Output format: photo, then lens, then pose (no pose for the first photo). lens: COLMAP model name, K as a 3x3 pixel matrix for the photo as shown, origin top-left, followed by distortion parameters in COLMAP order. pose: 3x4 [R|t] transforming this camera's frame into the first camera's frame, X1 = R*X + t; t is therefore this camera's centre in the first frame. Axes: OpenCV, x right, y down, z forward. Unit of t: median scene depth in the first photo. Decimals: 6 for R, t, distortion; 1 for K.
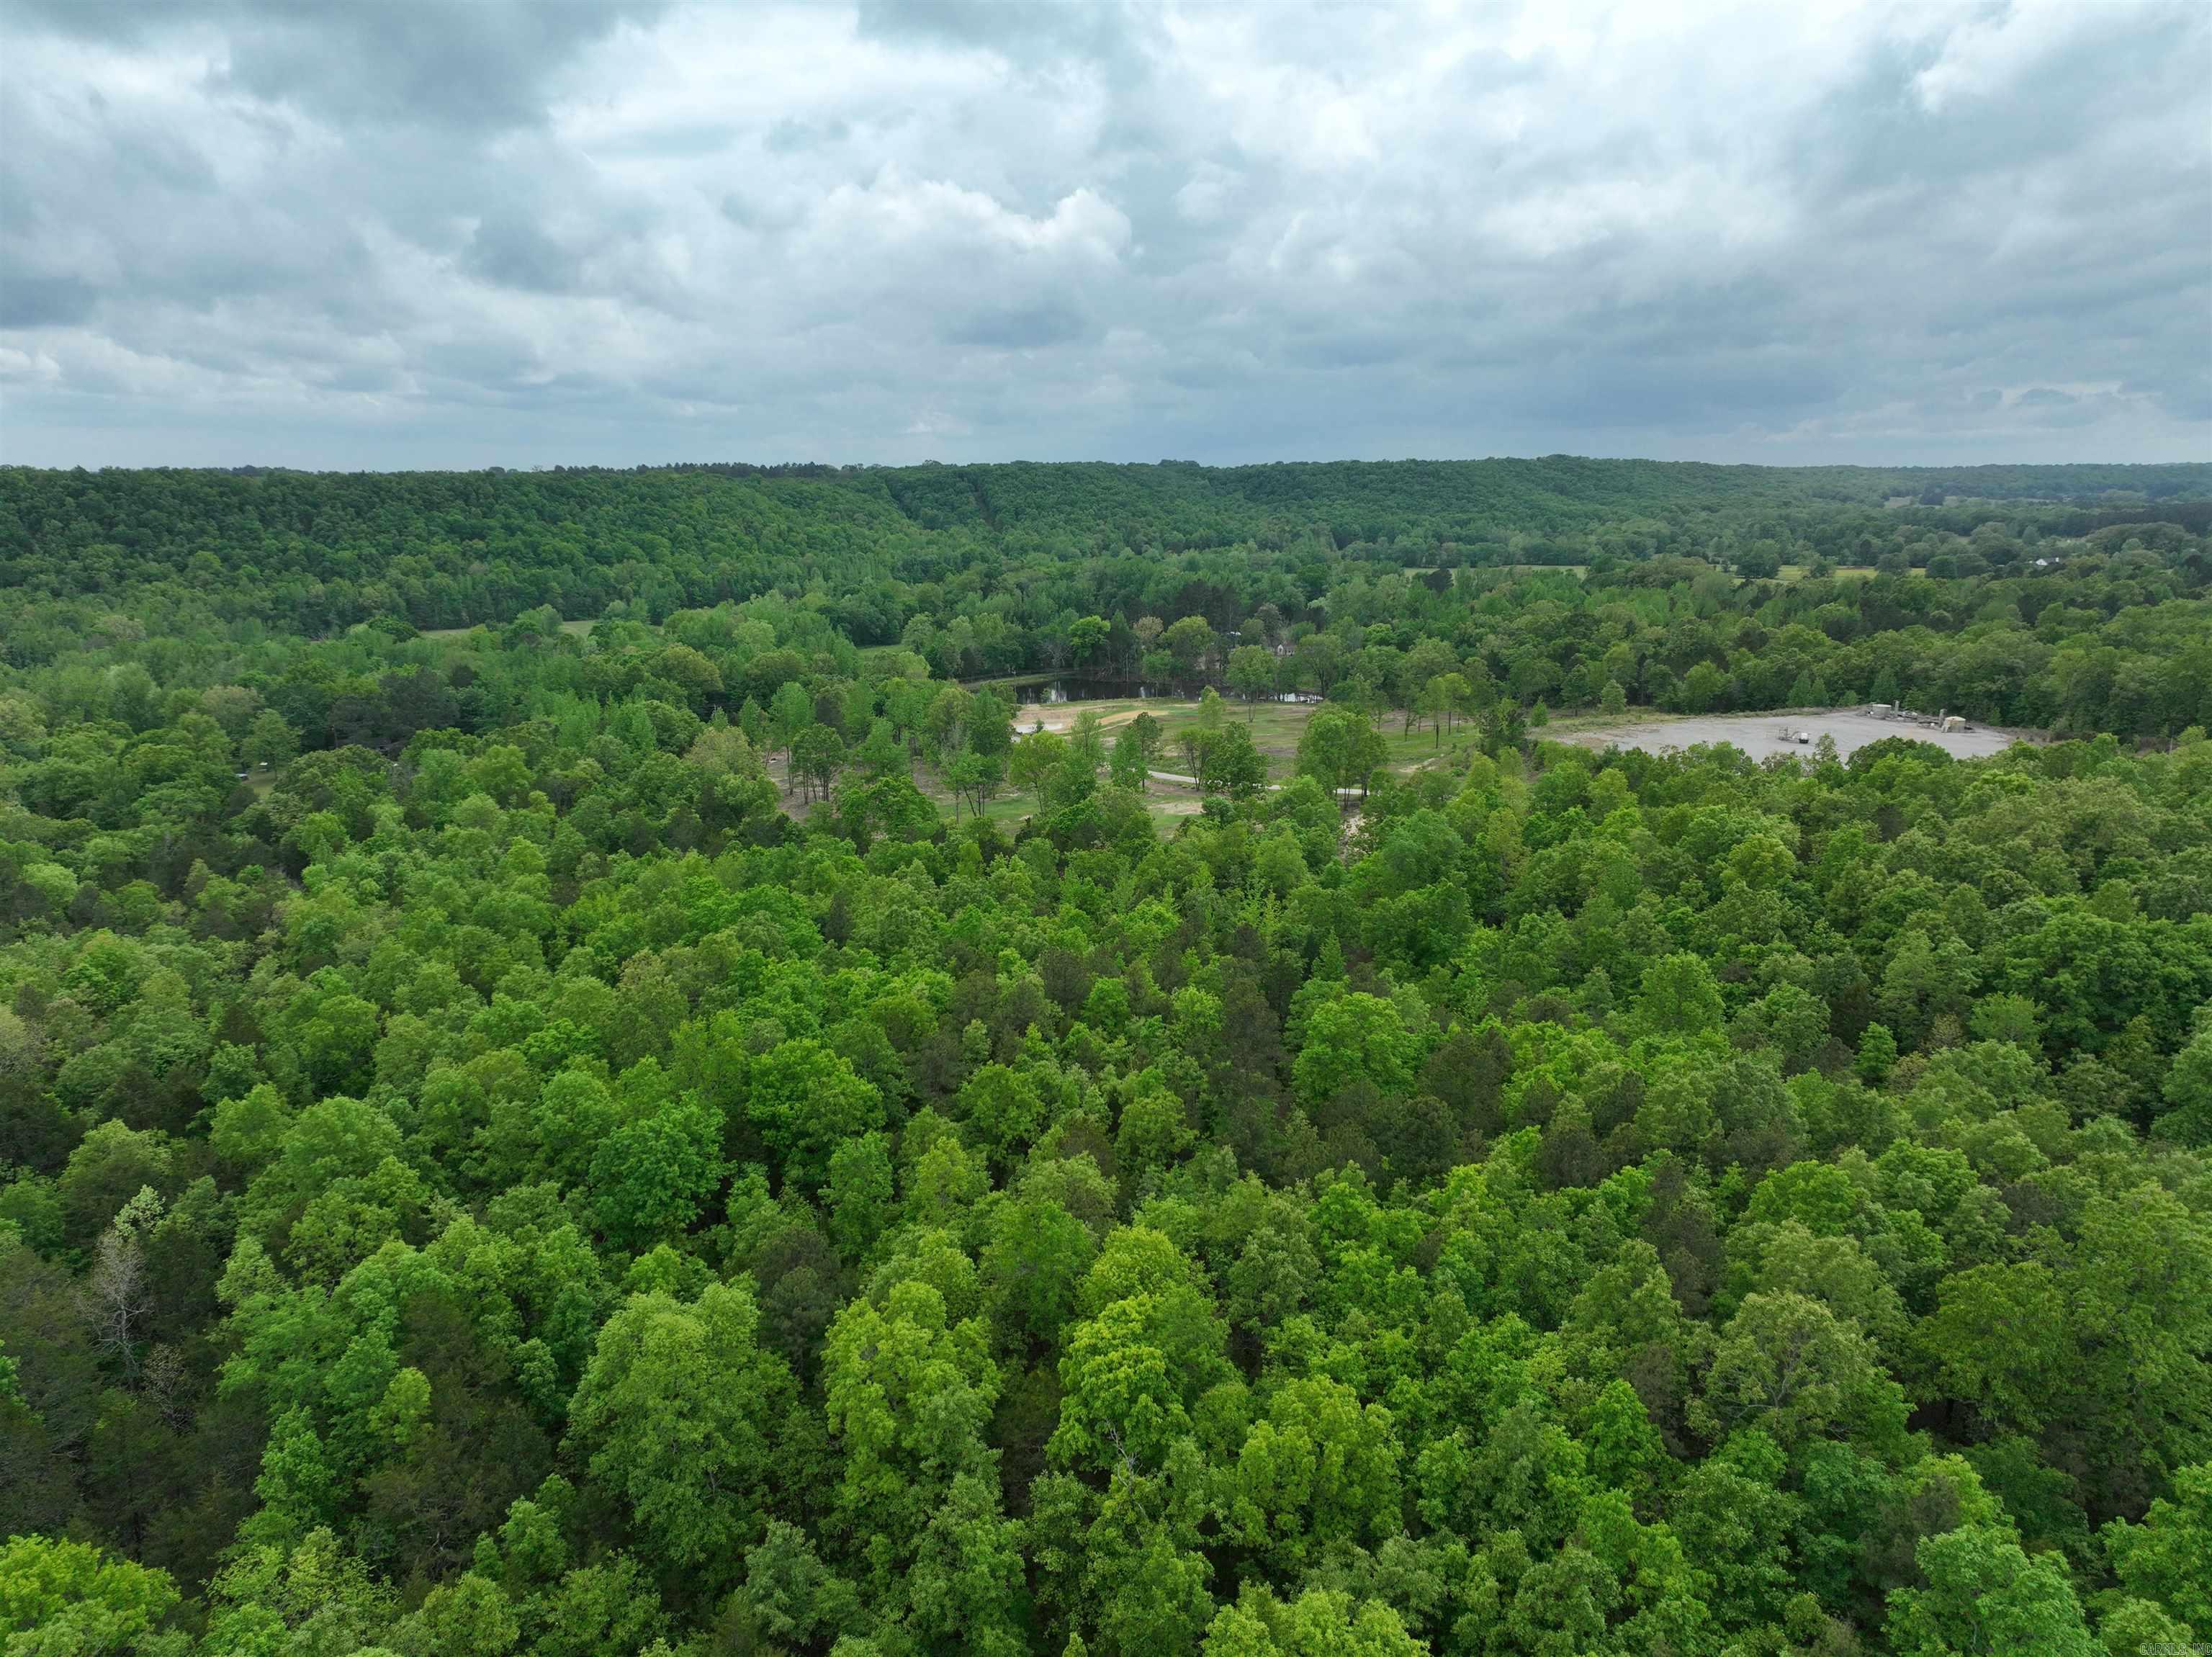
lens RADIAL K [[1562.1, 0, 1152.3], [0, 1562.1, 709.1], [0, 0, 1]] dist [-0.001921, 0.017684]
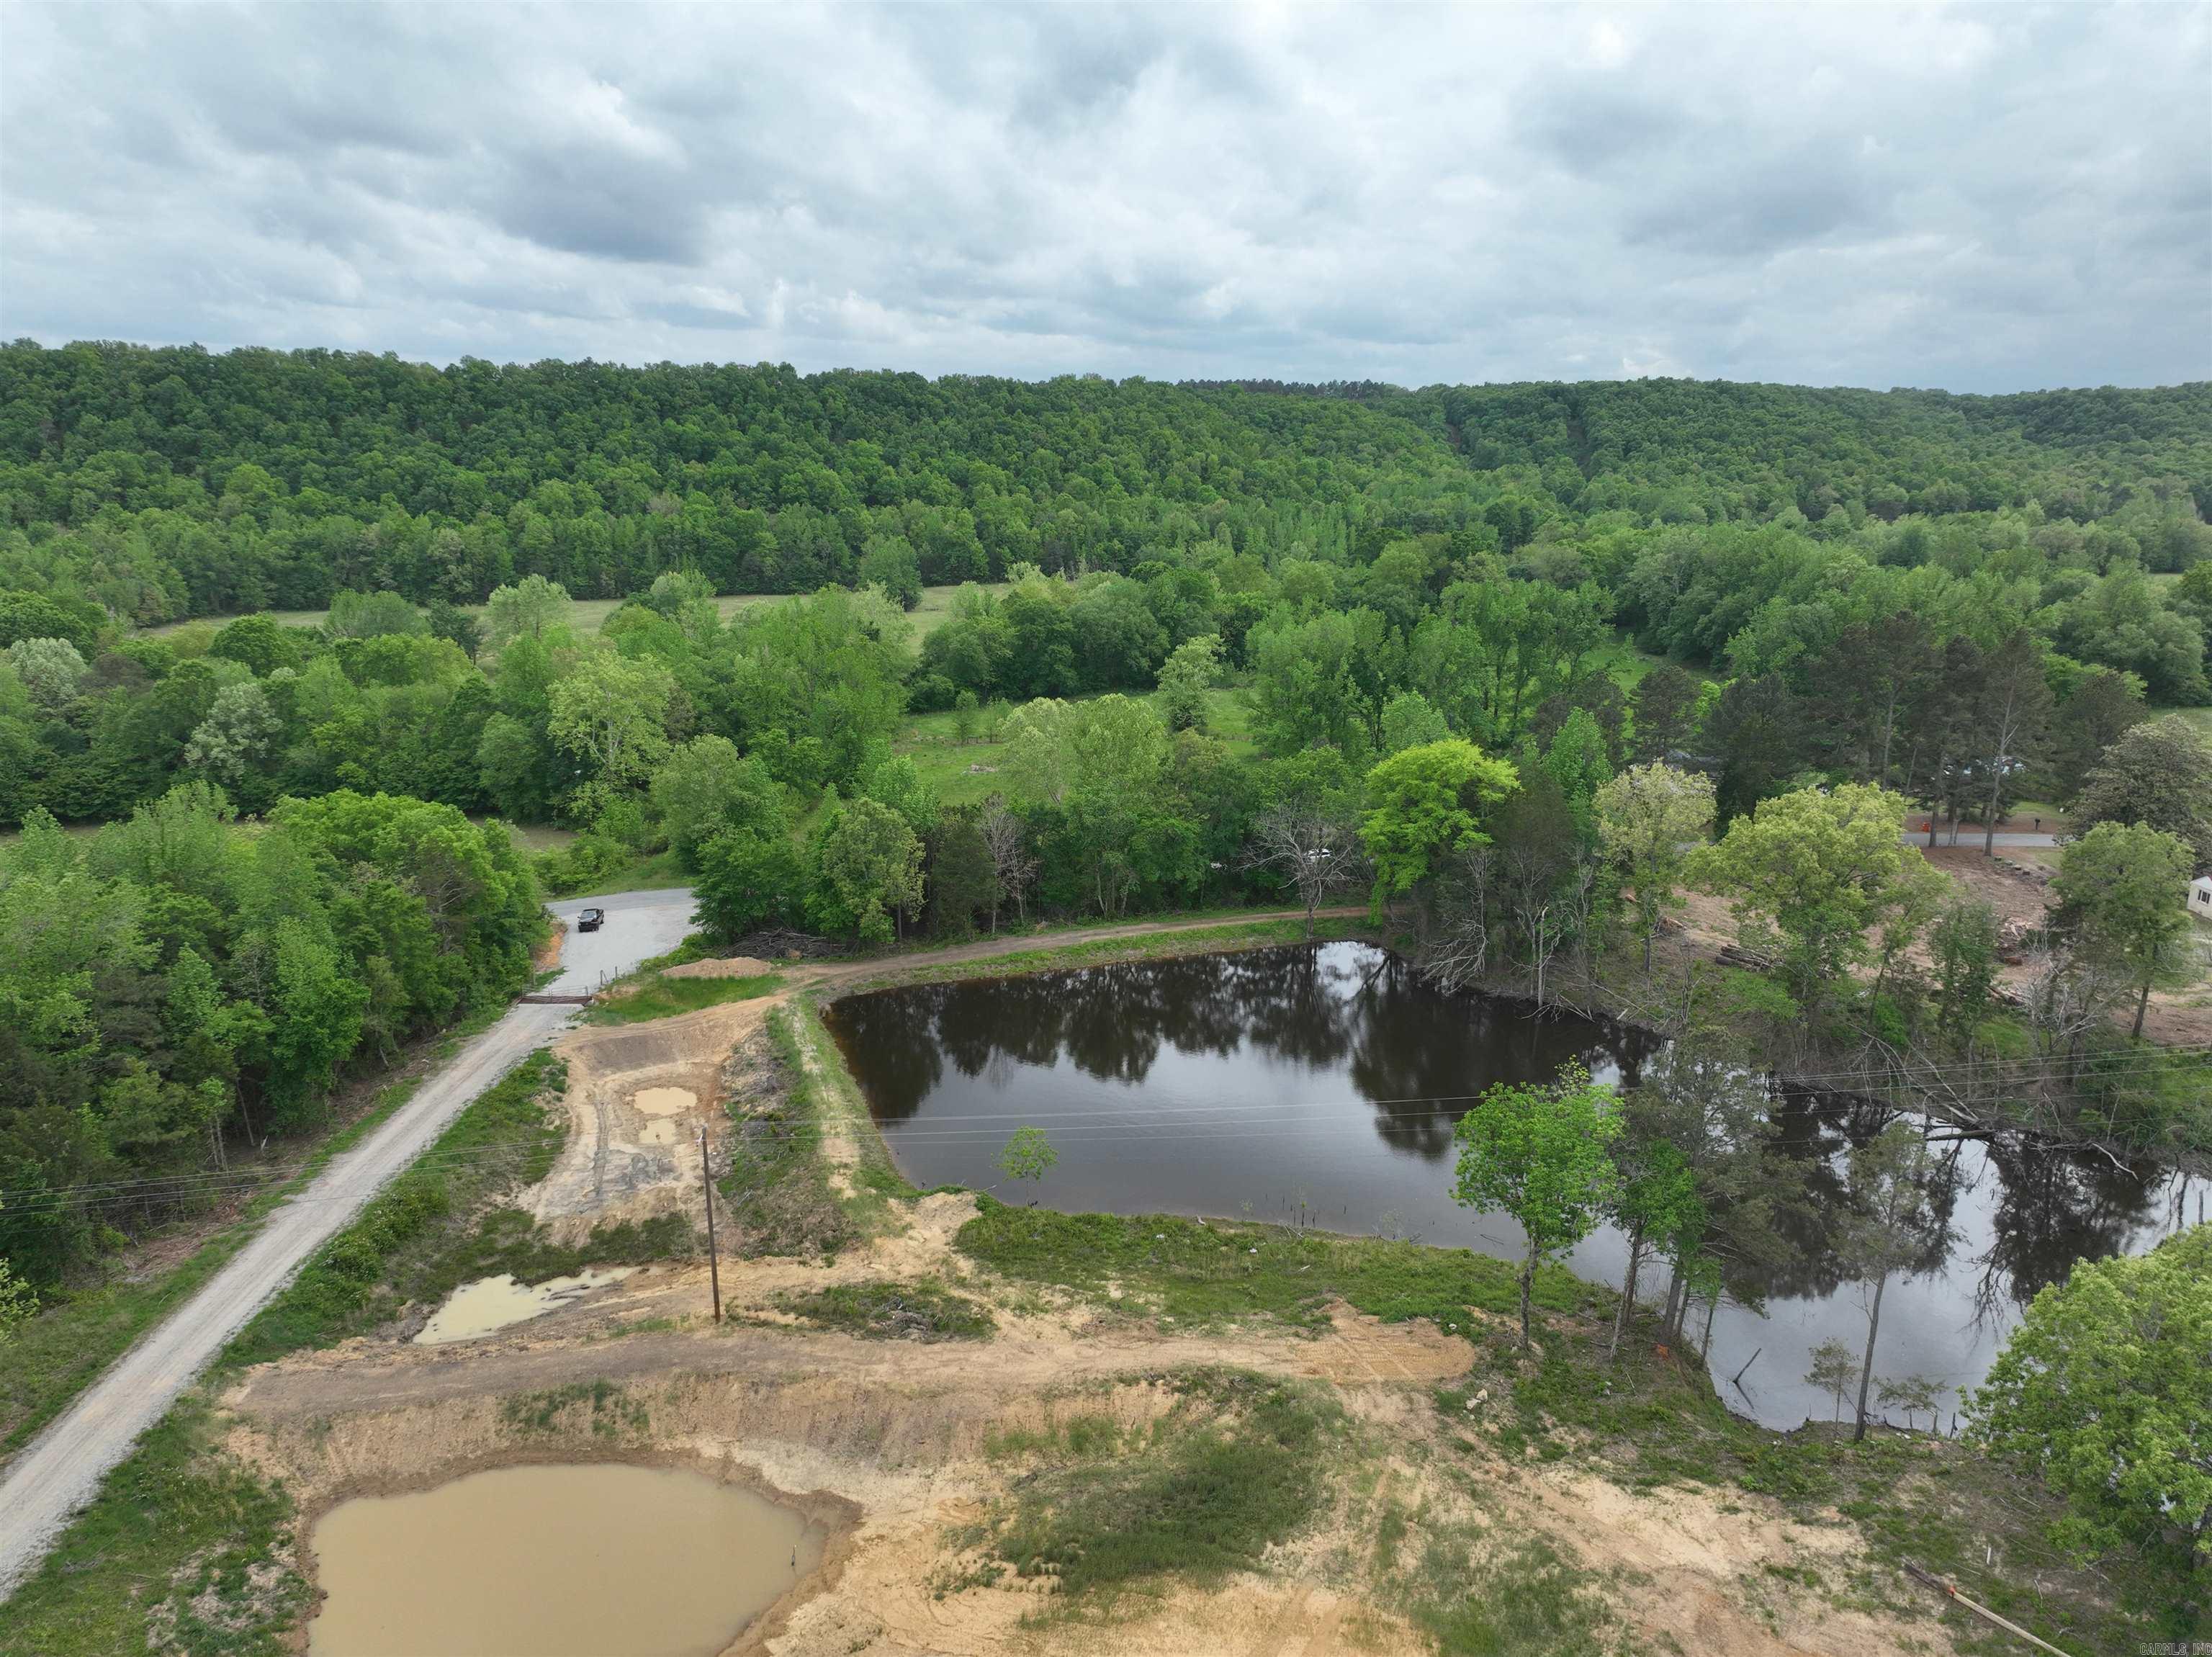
lens RADIAL K [[1562.1, 0, 1104.6], [0, 1562.1, 827.0], [0, 0, 1]] dist [-0.001921, 0.017684]
pose [[0.899393, 0.119447, -0.420505, 0.003949], [-0.075196, 0.989880, 0.120348, -0.011440], [0.430624, -0.076620, 0.899273, 0.112013]]
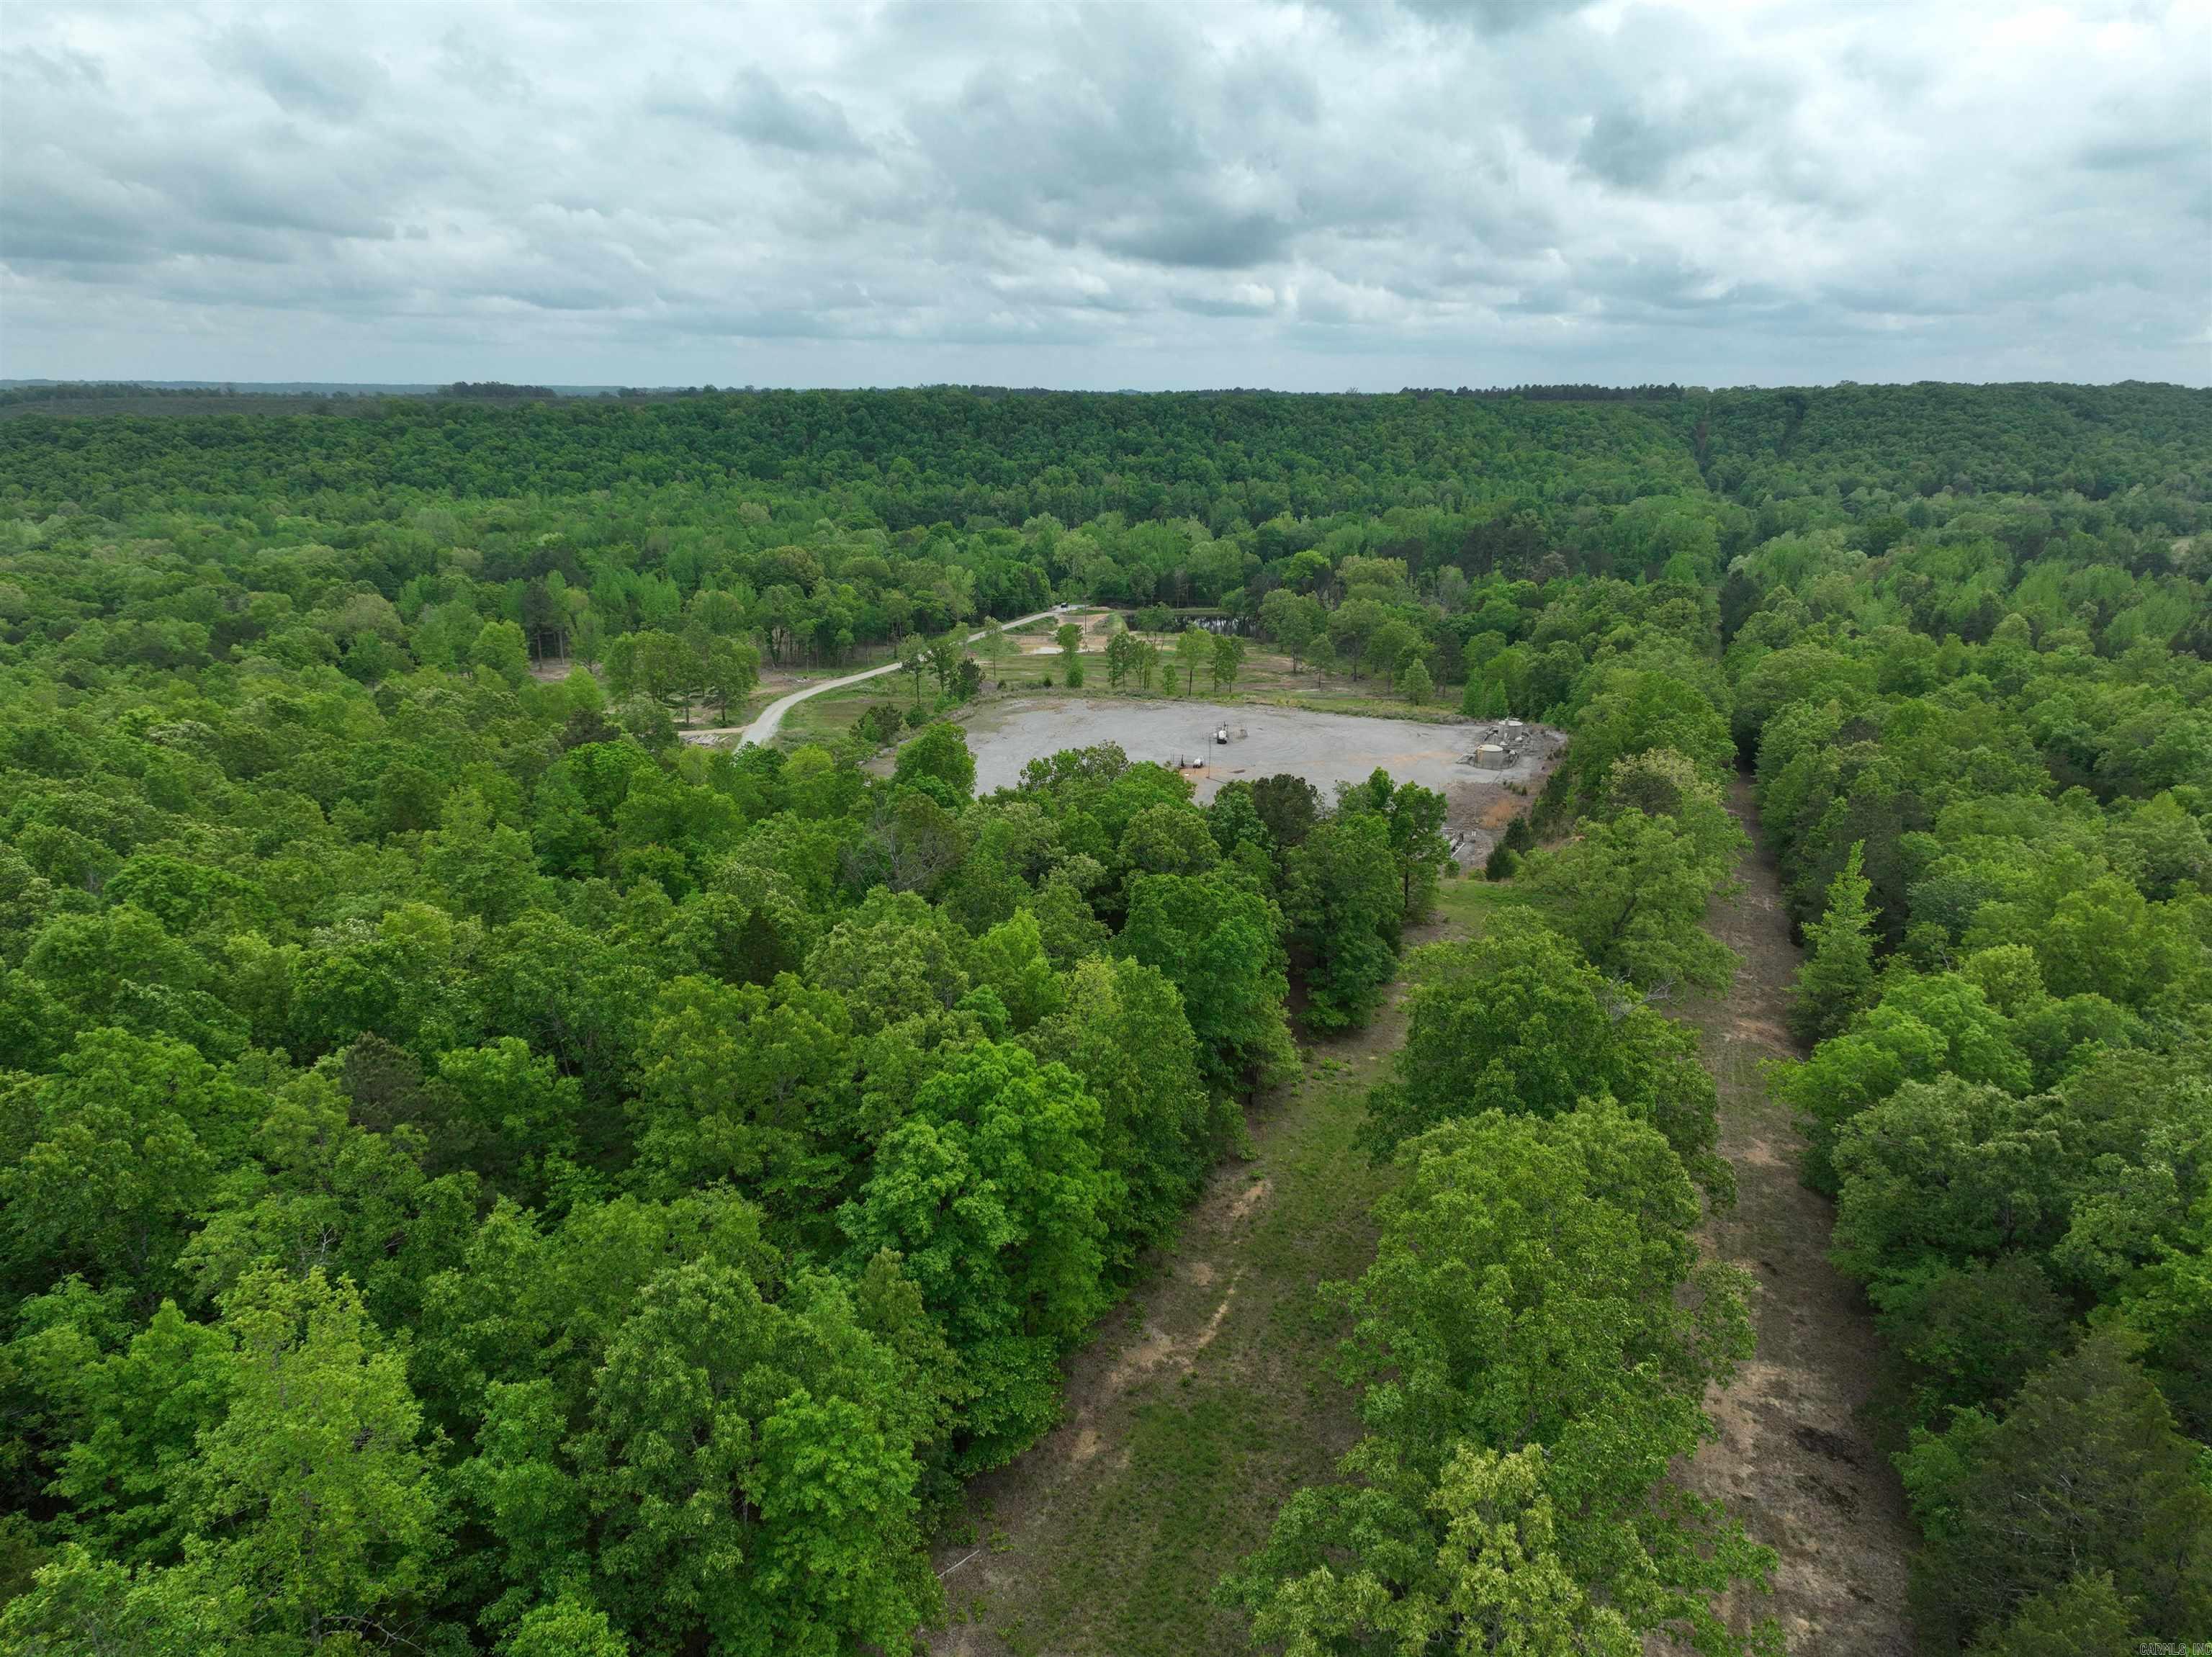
lens RADIAL K [[1562.1, 0, 1138.2], [0, 1562.1, 875.6], [0, 0, 1]] dist [-0.001921, 0.017684]
pose [[0.750606, 0.198214, -0.630319, 0.081314], [-0.102047, 0.977275, 0.185798, -0.005071], [0.652822, -0.075140, 0.753776, 0.030893]]
